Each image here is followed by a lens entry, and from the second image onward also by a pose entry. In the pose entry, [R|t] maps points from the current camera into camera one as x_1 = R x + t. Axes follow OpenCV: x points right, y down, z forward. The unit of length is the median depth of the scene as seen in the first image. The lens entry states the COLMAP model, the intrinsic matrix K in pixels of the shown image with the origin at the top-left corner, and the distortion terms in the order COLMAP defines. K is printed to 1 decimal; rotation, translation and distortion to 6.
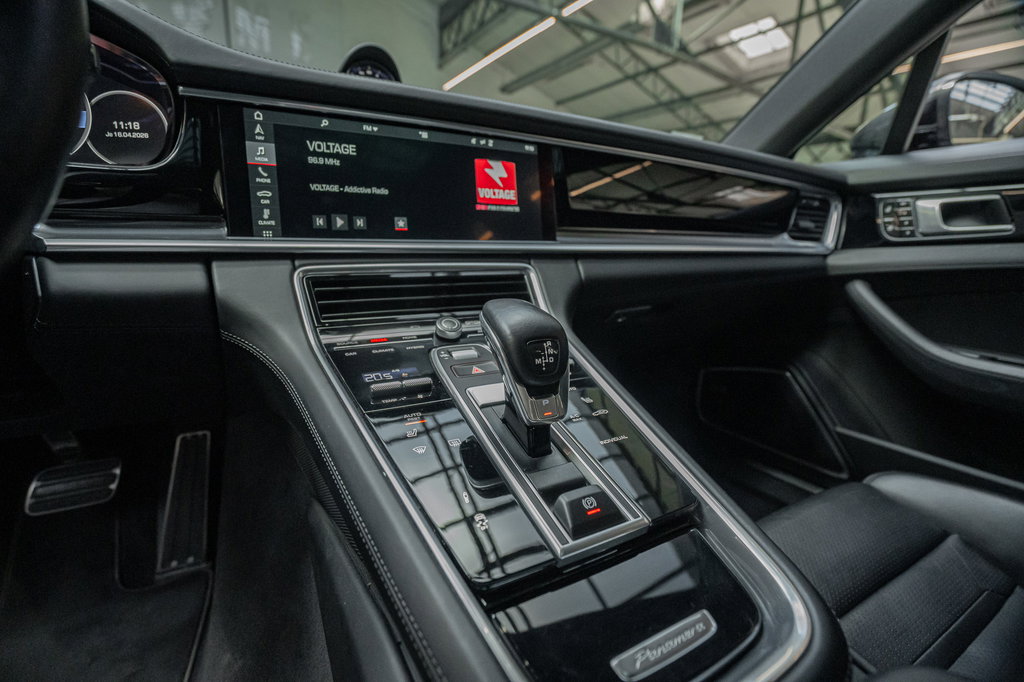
lens RADIAL K [[468.2, 0, 513.9], [0, 468.2, 341.3], [0, 0, 1]] dist [-0.053291, 0.016329]
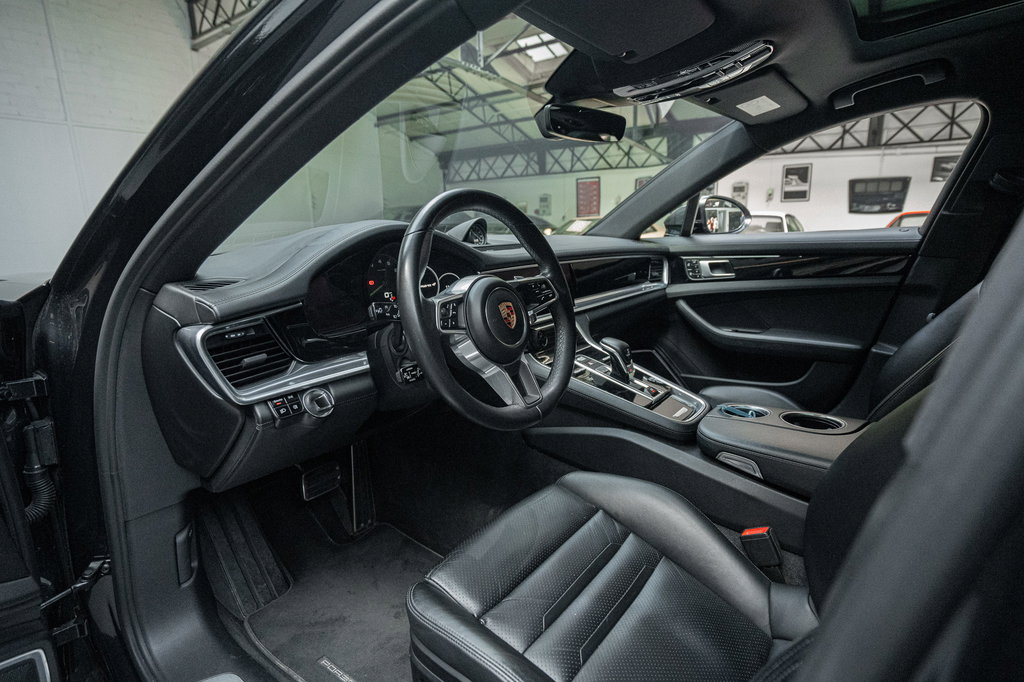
lens RADIAL K [[508.3, 0, 518.0], [0, 508.3, 328.2], [0, 0, 1]] dist [0.000994, 0.000326]
pose [[0.918596, -0.126534, 0.374393, -0.838478], [0.140591, 0.990014, -0.010353, -0.092366], [-0.369344, 0.062146, 0.927212, -0.890614]]
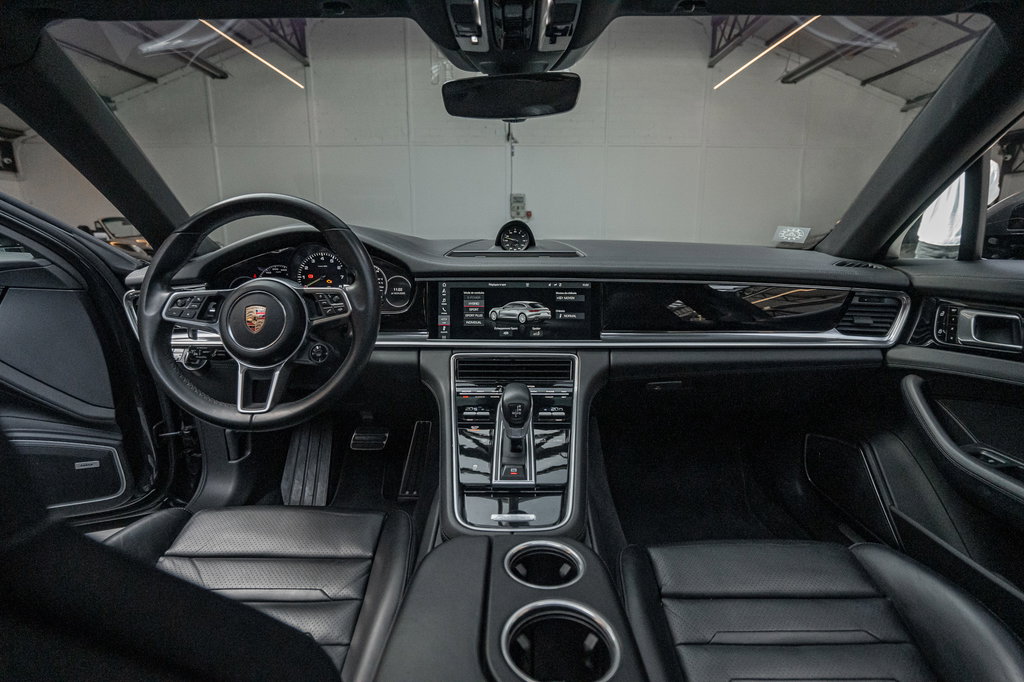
lens RADIAL K [[499.6, 0, 512.0], [0, 499.6, 341.0], [0, 0, 1]] dist [-0.034719, 0.000850]
pose [[0.865751, 0.077200, -0.494484, 0.535826], [-0.091933, 0.995750, -0.005498, -0.130191], [0.491958, 0.050220, 0.869169, -0.532991]]
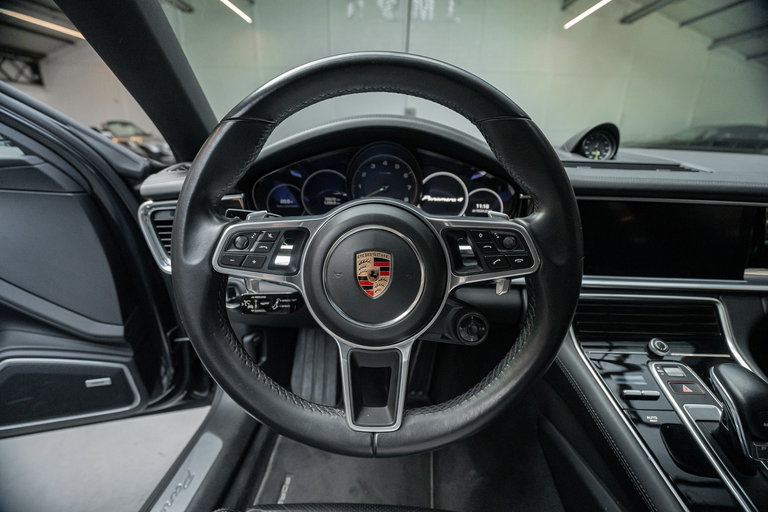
lens RADIAL K [[351.1, 0, 385.5], [0, 351.1, 256.2], [0, 0, 1]] dist [-0.053291, 0.016329]
pose [[0.849509, 0.158234, -0.503285, -0.228569], [-0.118041, 0.986785, 0.111002, -0.204065], [0.514199, -0.034889, 0.856961, -0.253529]]
